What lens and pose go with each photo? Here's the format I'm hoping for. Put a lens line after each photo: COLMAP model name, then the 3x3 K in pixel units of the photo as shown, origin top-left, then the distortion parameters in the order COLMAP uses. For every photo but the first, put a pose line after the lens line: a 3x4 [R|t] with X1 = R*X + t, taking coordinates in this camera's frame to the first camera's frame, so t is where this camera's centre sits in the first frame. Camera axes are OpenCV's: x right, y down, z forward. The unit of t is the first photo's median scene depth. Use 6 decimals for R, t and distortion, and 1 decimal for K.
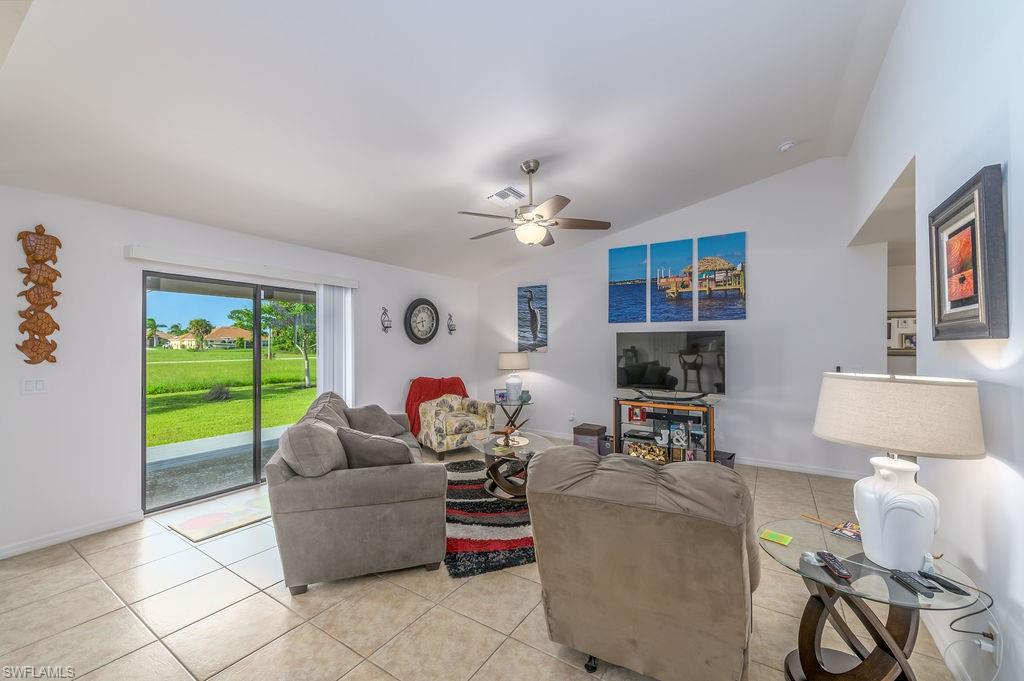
lens RADIAL K [[406.4, 0, 513.5], [0, 406.4, 341.7], [0, 0, 1]] dist [0.004113, -0.002094]
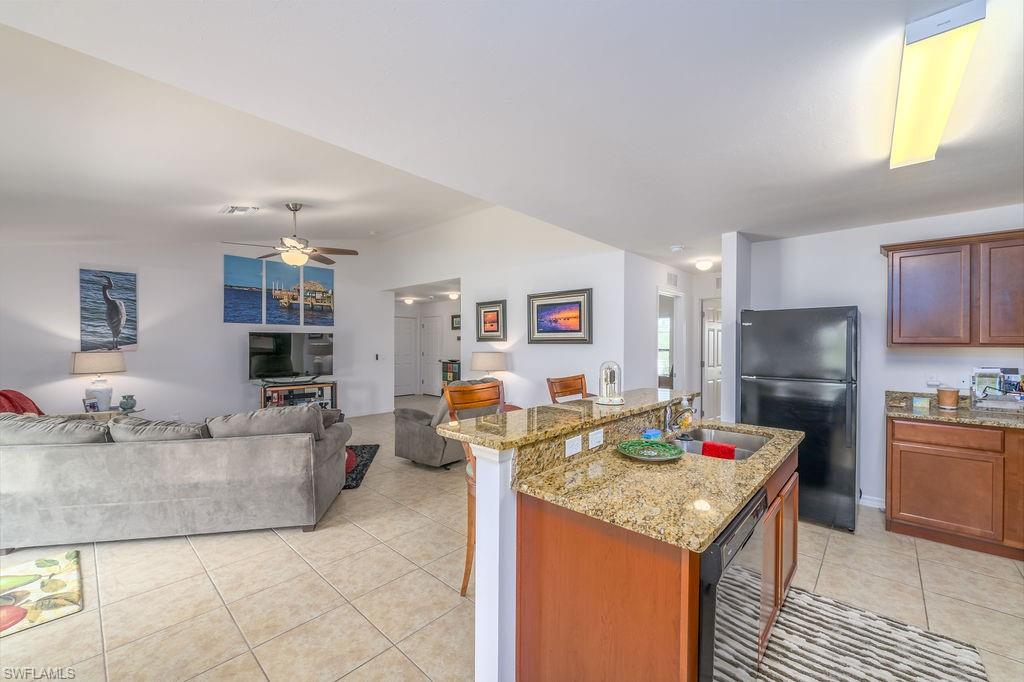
lens RADIAL K [[404.3, 0, 511.8], [0, 404.3, 346.0], [0, 0, 1]] dist [-0.003497, 0.000442]
pose [[0.174618, -0.007420, 0.984608, -0.778307], [-0.009779, 0.999909, 0.009270, -0.000433], [-0.984588, -0.011248, 0.174530, 0.059777]]
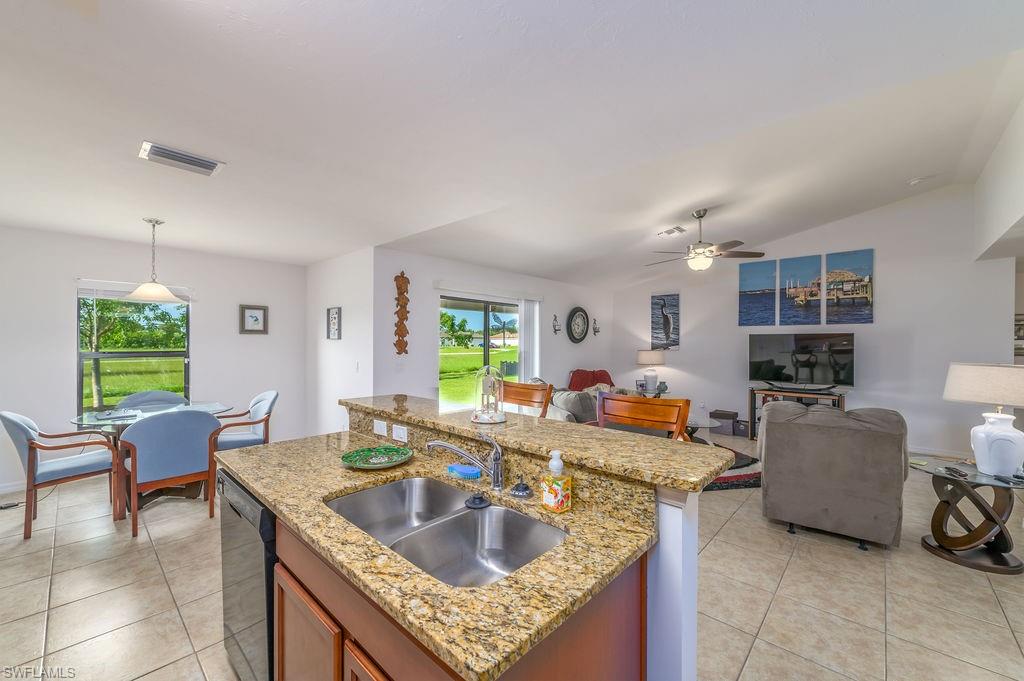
lens RADIAL K [[406.4, 0, 513.3], [0, 406.4, 342.1], [0, 0, 1]] dist [0.004113, -0.002094]
pose [[0.985873, 0.003684, -0.167457, -0.241303], [-0.002916, 0.999984, 0.004832, -0.003225], [0.167472, -0.004276, 0.985868, -0.314104]]
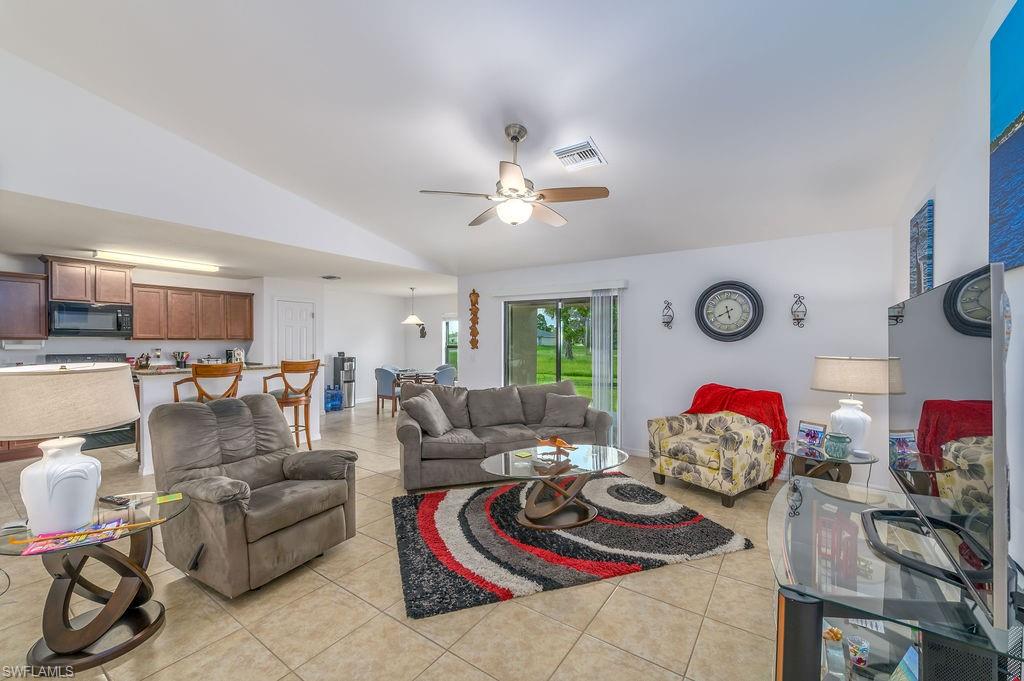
lens RADIAL K [[406.4, 0, 509.5], [0, 406.4, 341.6], [0, 0, 1]] dist [0.004113, -0.002094]
pose [[-0.035447, 0.000888, -0.999371, 0.629576], [0.002098, 0.999997, 0.000814, 0.005497], [0.999369, -0.002068, -0.035449, 0.711402]]
